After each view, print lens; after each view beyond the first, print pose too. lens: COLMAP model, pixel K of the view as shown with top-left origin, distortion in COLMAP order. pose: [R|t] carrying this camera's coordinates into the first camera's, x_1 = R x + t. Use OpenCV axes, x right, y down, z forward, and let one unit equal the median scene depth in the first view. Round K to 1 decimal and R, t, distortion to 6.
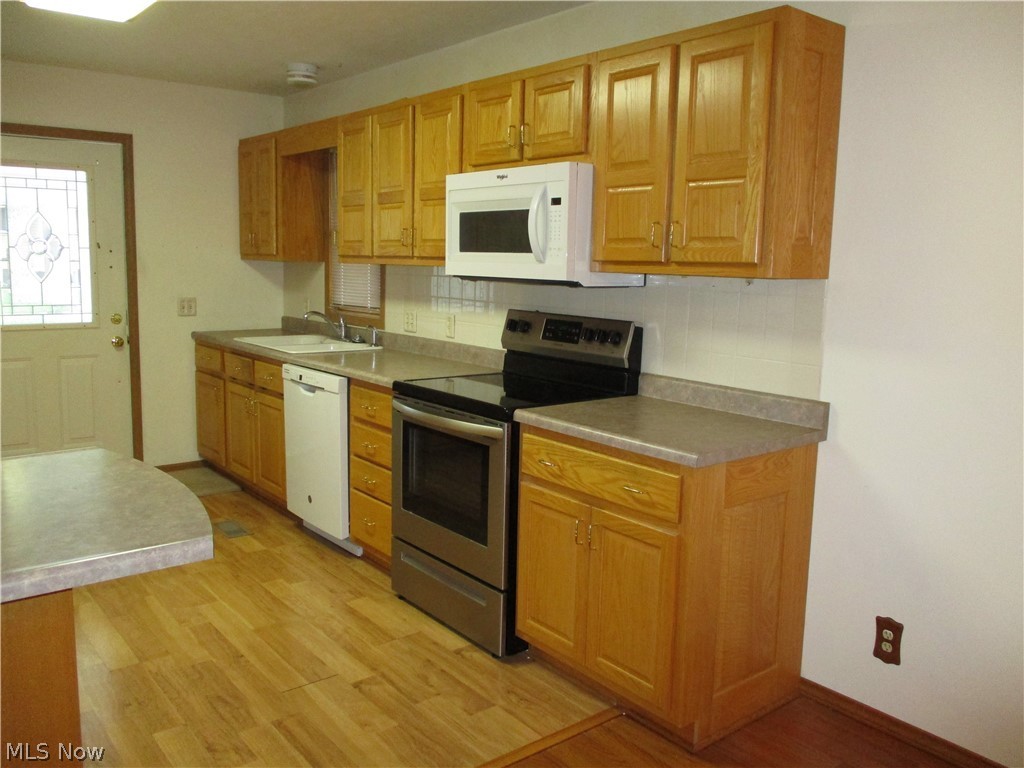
lens RADIAL K [[853.6, 0, 515.3], [0, 853.6, 374.3], [0, 0, 1]] dist [-0.026831, 0.002795]
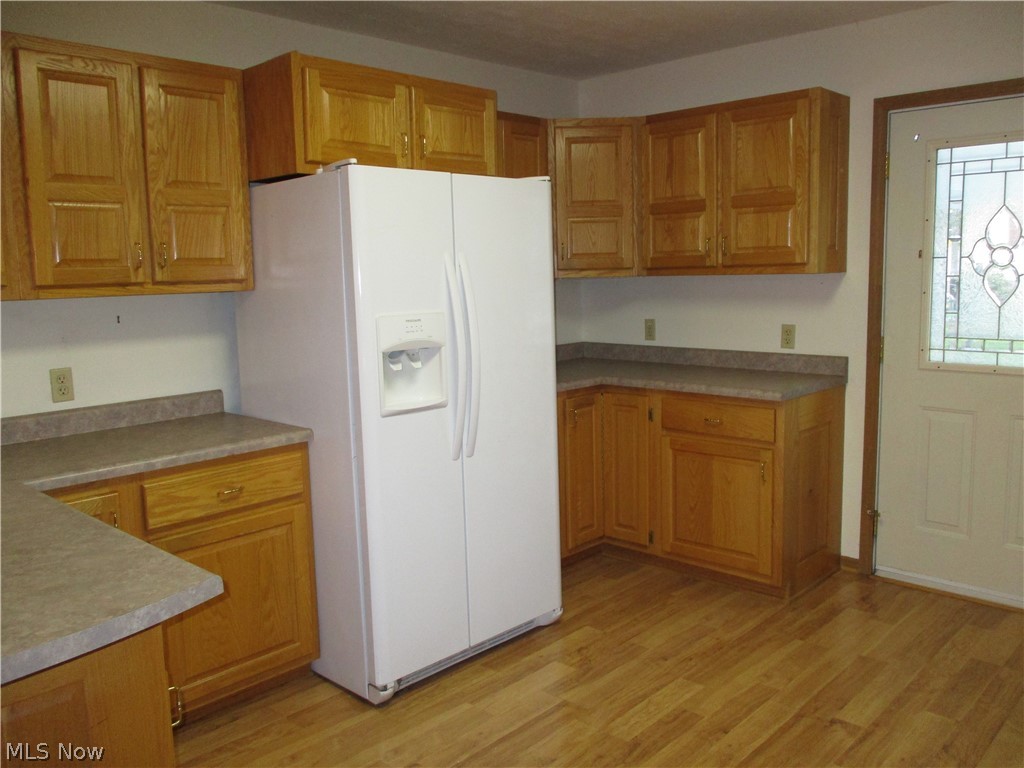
lens RADIAL K [[853.6, 0, 515.3], [0, 853.6, 374.3], [0, 0, 1]] dist [-0.026831, 0.002795]
pose [[0.137062, 0.101448, -0.985354, 0.111860], [-0.111373, 0.990013, 0.086436, -0.100513], [0.984281, 0.097895, 0.146992, 0.743019]]
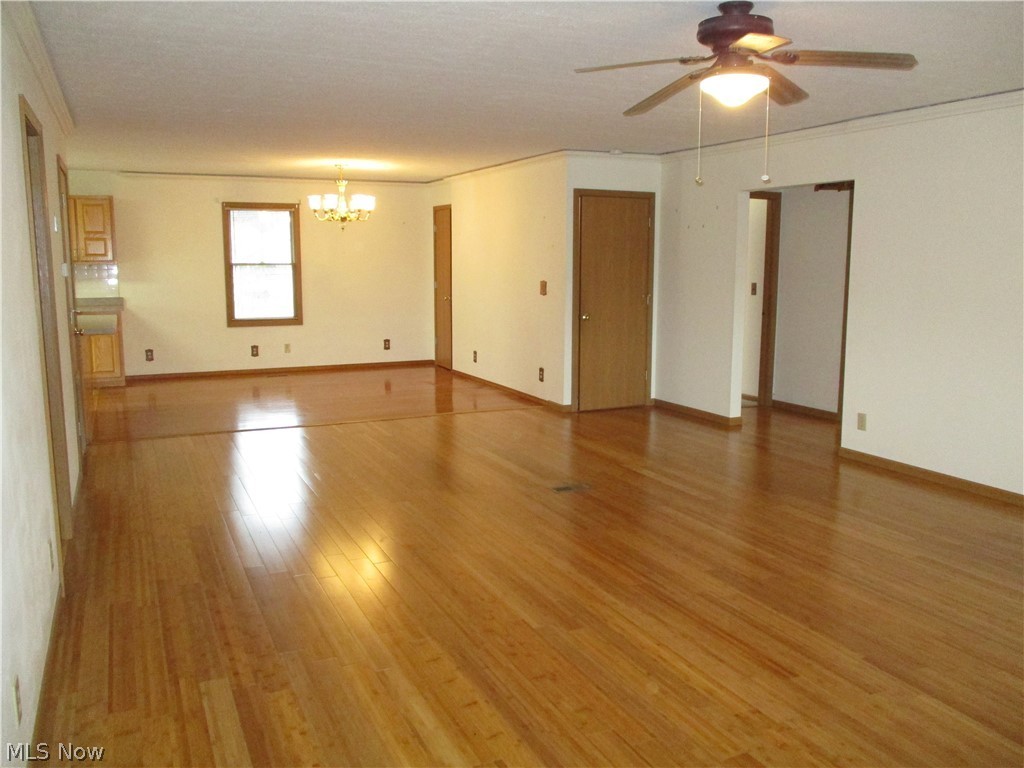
lens RADIAL K [[849.0, 0, 514.8], [0, 849.0, 380.2], [0, 0, 1]] dist [-0.037392, -0.001565]
pose [[0.245581, -0.159161, 0.956220, -2.238240], [0.136532, 0.982275, 0.128433, 0.120569], [-0.959713, 0.099014, 0.262959, -1.270488]]
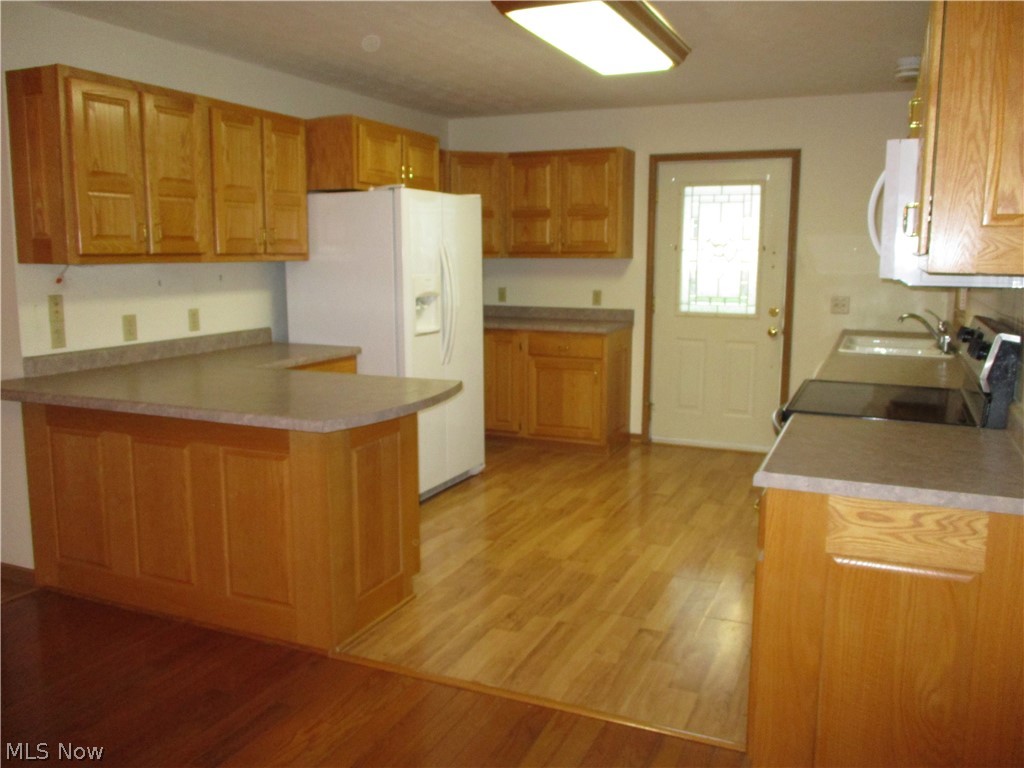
lens RADIAL K [[849.0, 0, 514.8], [0, 849.0, 380.2], [0, 0, 1]] dist [-0.037392, -0.001565]
pose [[0.462173, 0.115702, -0.879209, 0.583223], [-0.115647, 0.990849, 0.069601, -0.020595], [0.879216, 0.069510, 0.471325, 0.248660]]
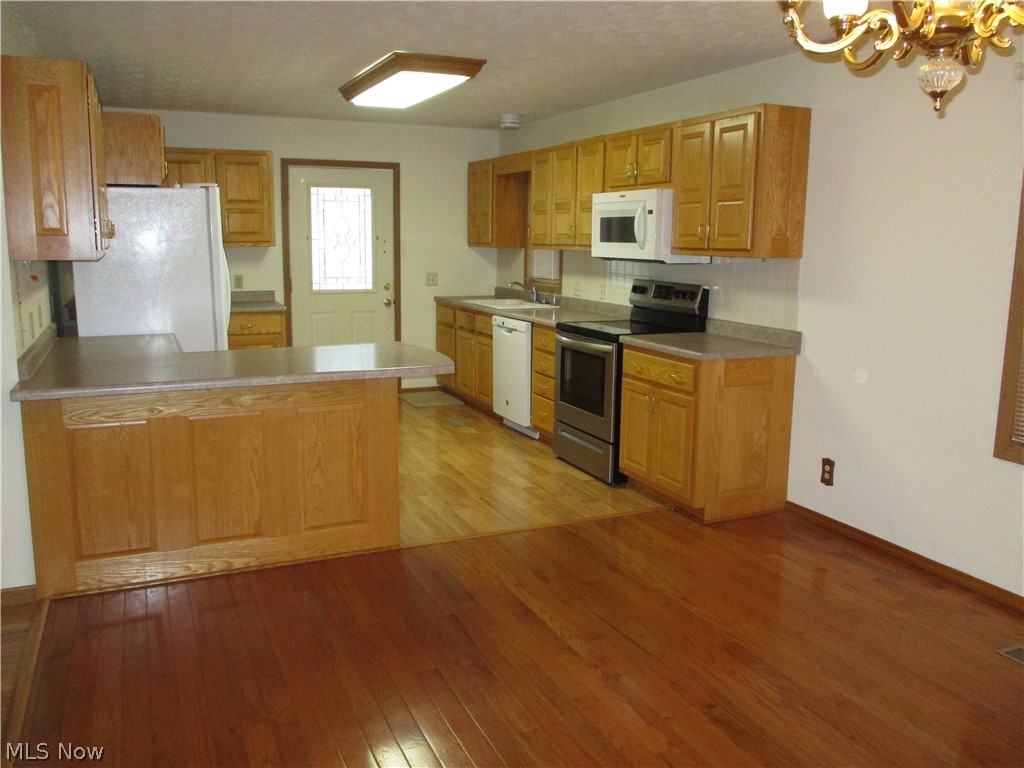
lens RADIAL K [[853.6, 0, 515.3], [0, 853.6, 374.3], [0, 0, 1]] dist [-0.026831, 0.002795]
pose [[0.967897, 0.030014, -0.249549, 0.195272], [-0.025001, 0.999417, 0.023235, 0.073278], [0.250101, -0.016250, 0.968083, -0.610887]]
